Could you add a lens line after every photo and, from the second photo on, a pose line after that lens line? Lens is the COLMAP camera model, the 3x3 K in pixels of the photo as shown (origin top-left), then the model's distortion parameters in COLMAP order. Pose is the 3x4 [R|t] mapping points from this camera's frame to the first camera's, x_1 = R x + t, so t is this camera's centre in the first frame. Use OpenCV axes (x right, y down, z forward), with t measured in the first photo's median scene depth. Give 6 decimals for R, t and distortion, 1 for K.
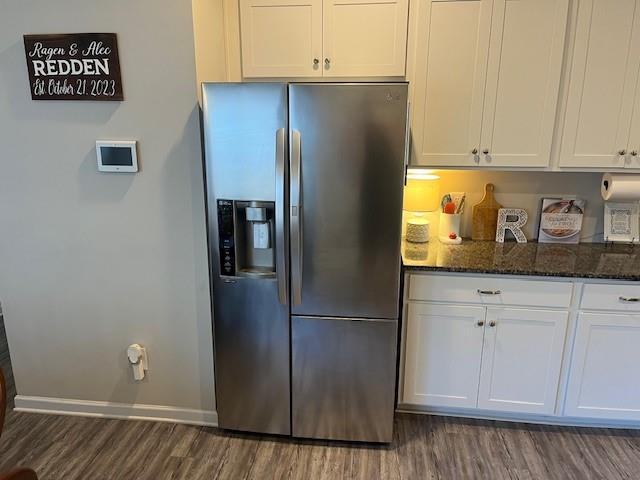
lens RADIAL K [[482.6, 0, 315.6], [0, 482.6, 243.8], [0, 0, 1]] dist [0.073456, -0.098953]
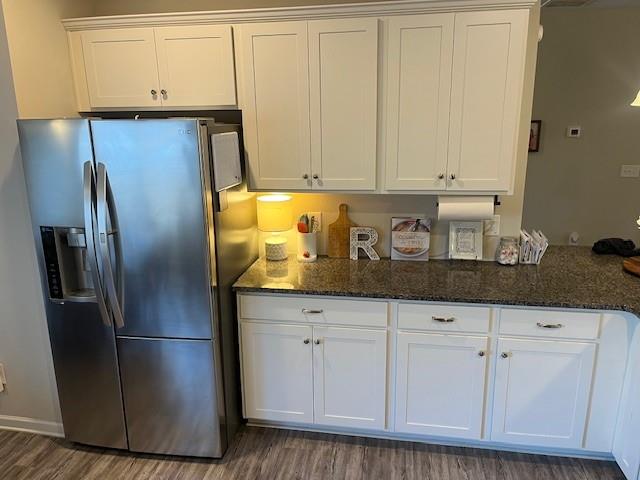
lens RADIAL K [[482.6, 0, 325.7], [0, 482.6, 234.2], [0, 0, 1]] dist [0.073456, -0.098953]
pose [[0.998871, -0.006778, -0.047029, 0.416998], [0.006139, 0.999887, -0.013725, -0.050082], [0.047116, 0.013421, 0.998799, -0.034333]]
